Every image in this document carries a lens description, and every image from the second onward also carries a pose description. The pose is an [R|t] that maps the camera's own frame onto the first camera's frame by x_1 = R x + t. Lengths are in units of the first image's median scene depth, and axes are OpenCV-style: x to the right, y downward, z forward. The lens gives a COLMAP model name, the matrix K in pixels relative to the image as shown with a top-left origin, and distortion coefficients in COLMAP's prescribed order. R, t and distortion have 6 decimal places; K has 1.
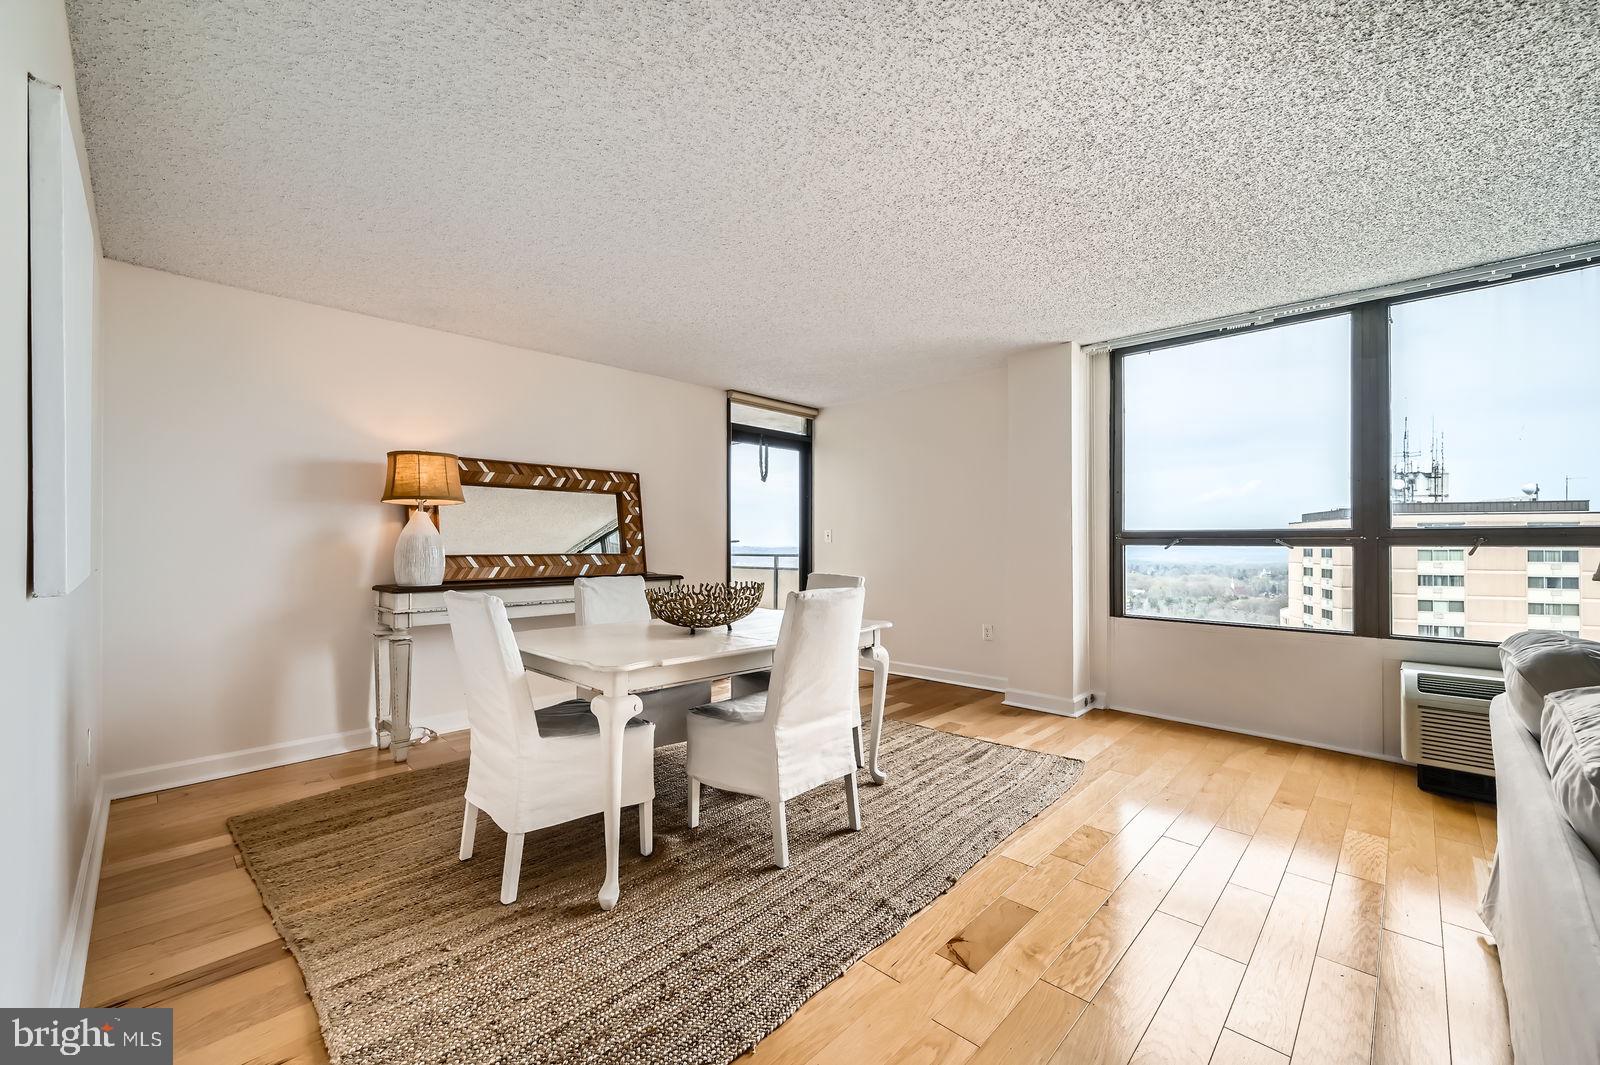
lens RADIAL K [[638.2, 0, 796.5], [0, 638.2, 537.5], [0, 0, 1]] dist [0.000087, 0.000040]
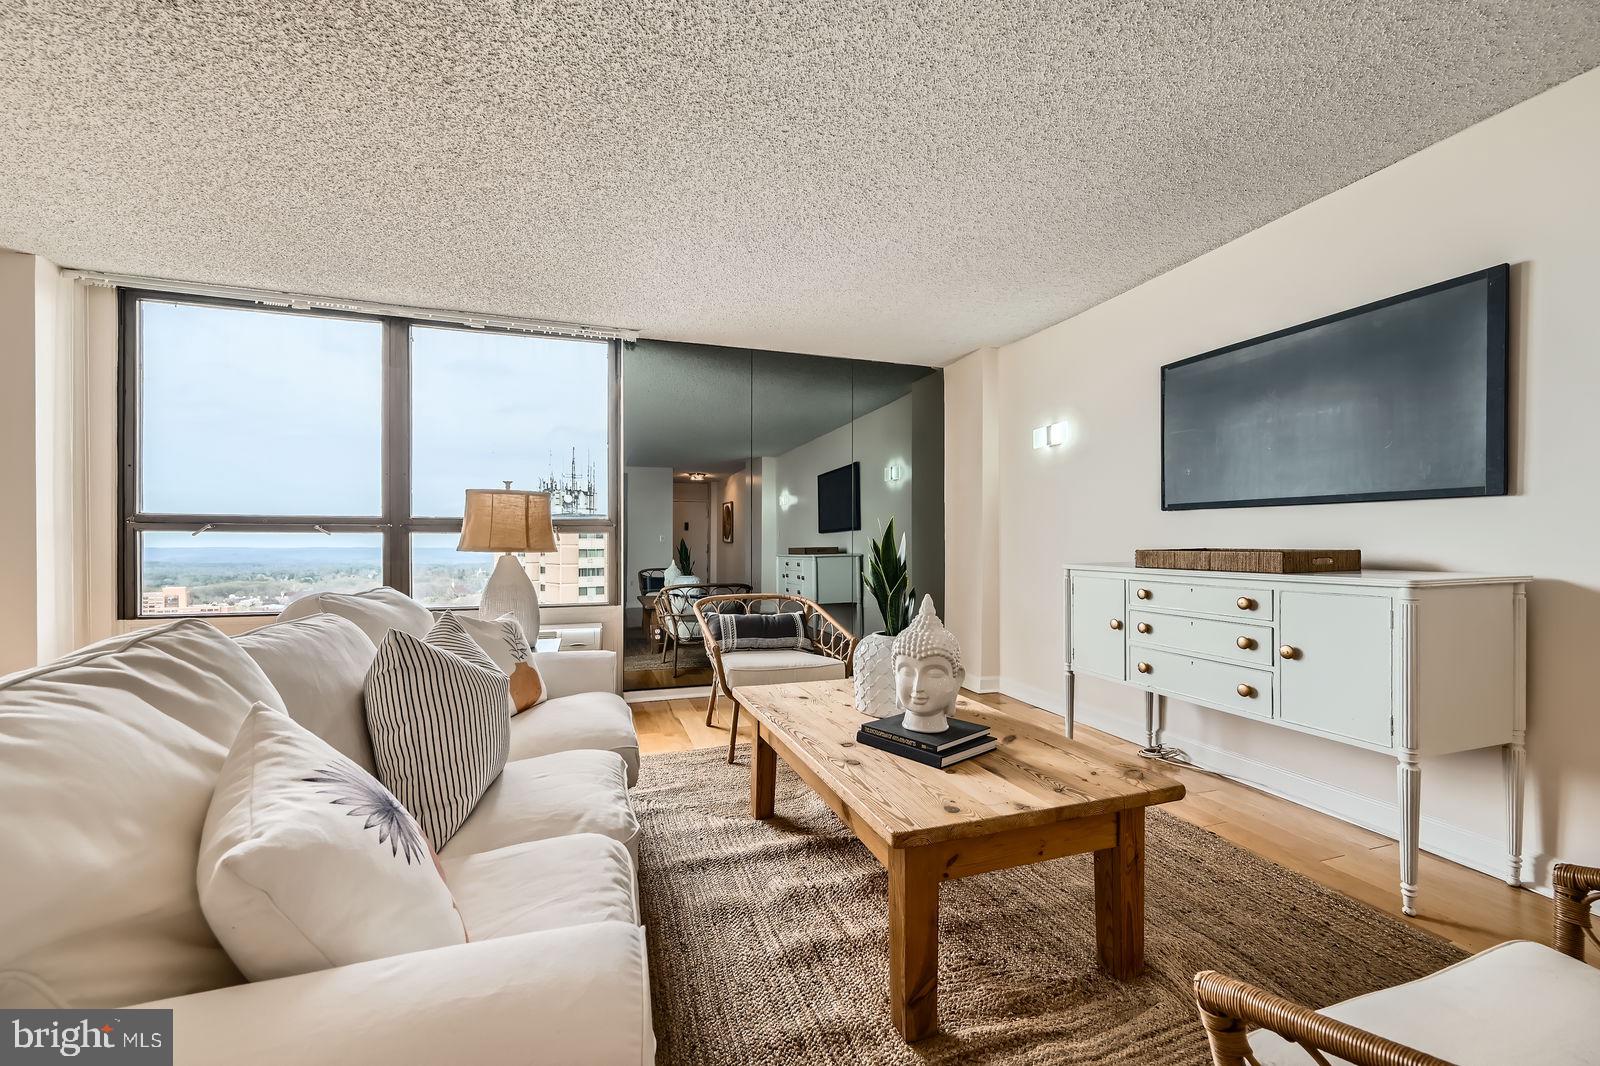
lens RADIAL K [[638.2, 0, 801.6], [0, 638.2, 544.2], [0, 0, 1]] dist [0.000087, 0.000040]
pose [[0.455117, 0.000682, 0.890431, 0.170116], [-0.007353, 0.999968, 0.002992, 0.020697], [-0.890401, -0.007909, 0.455108, -0.130115]]
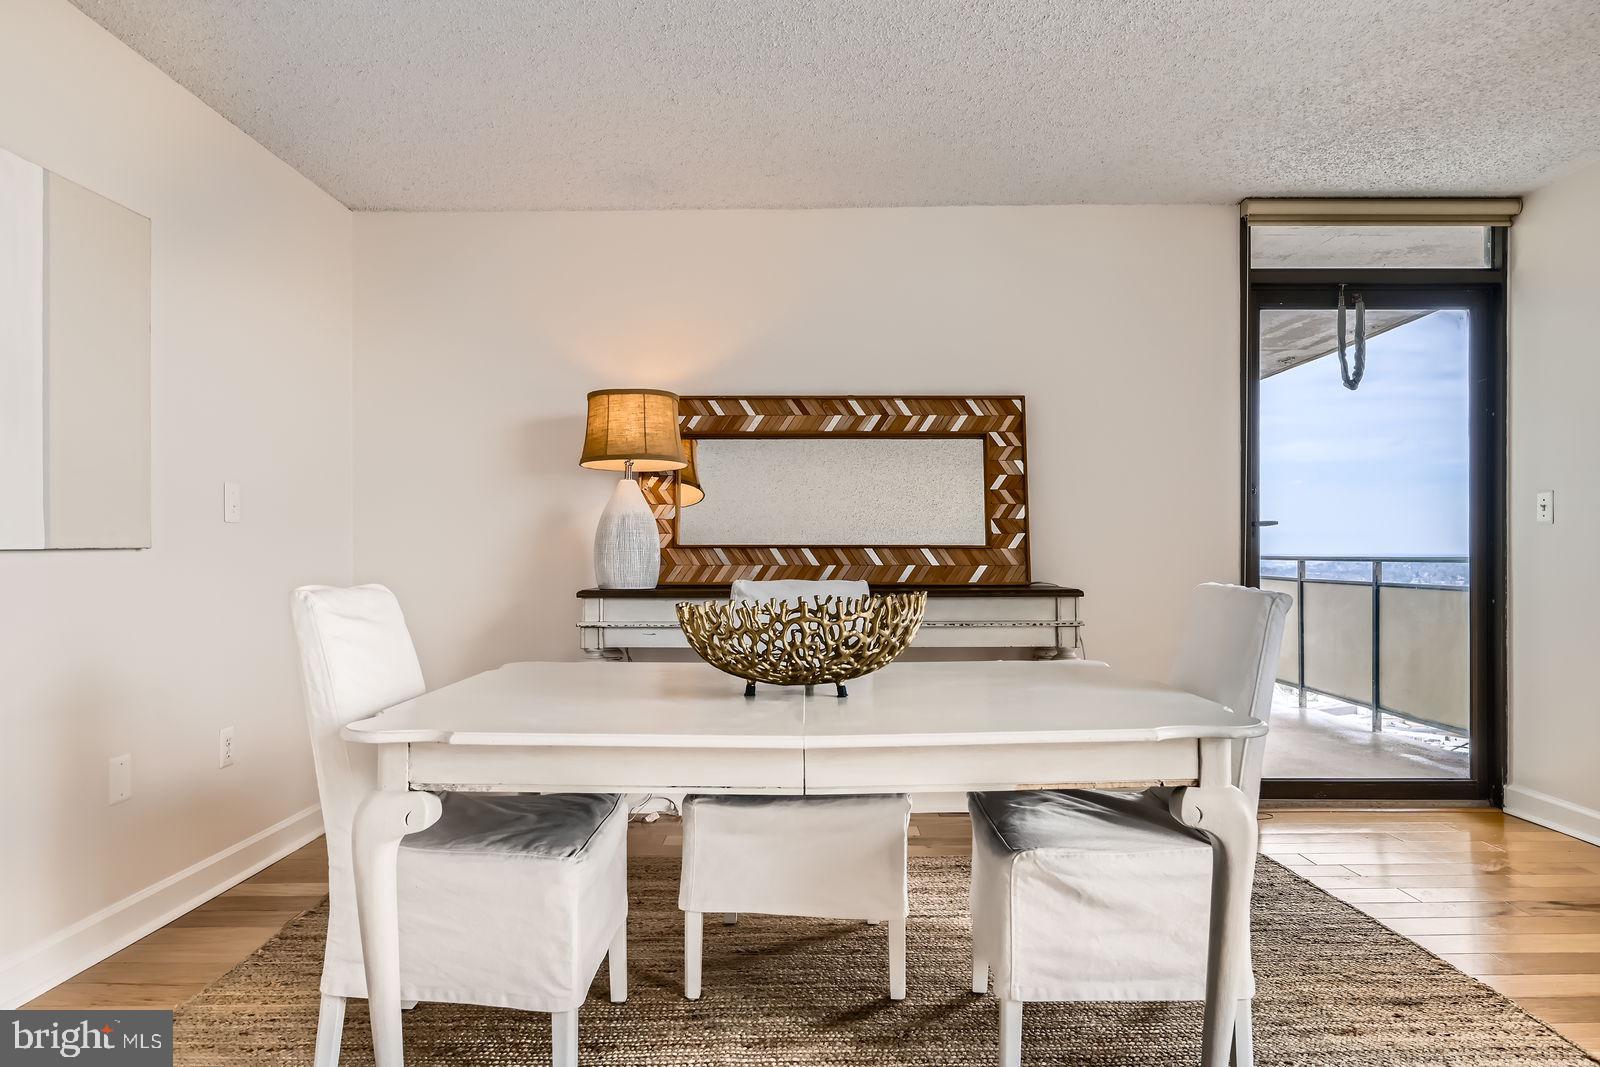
lens RADIAL K [[1014.5, 0, 799.9], [0, 1014.5, 538.7], [0, 0, 1]] dist [0.000381, -0.001356]
pose [[0.692509, 0.004404, -0.721396, 0.261777], [0.006646, 0.999900, 0.012484, 0.007542], [0.721379, -0.013440, 0.692410, 0.311518]]
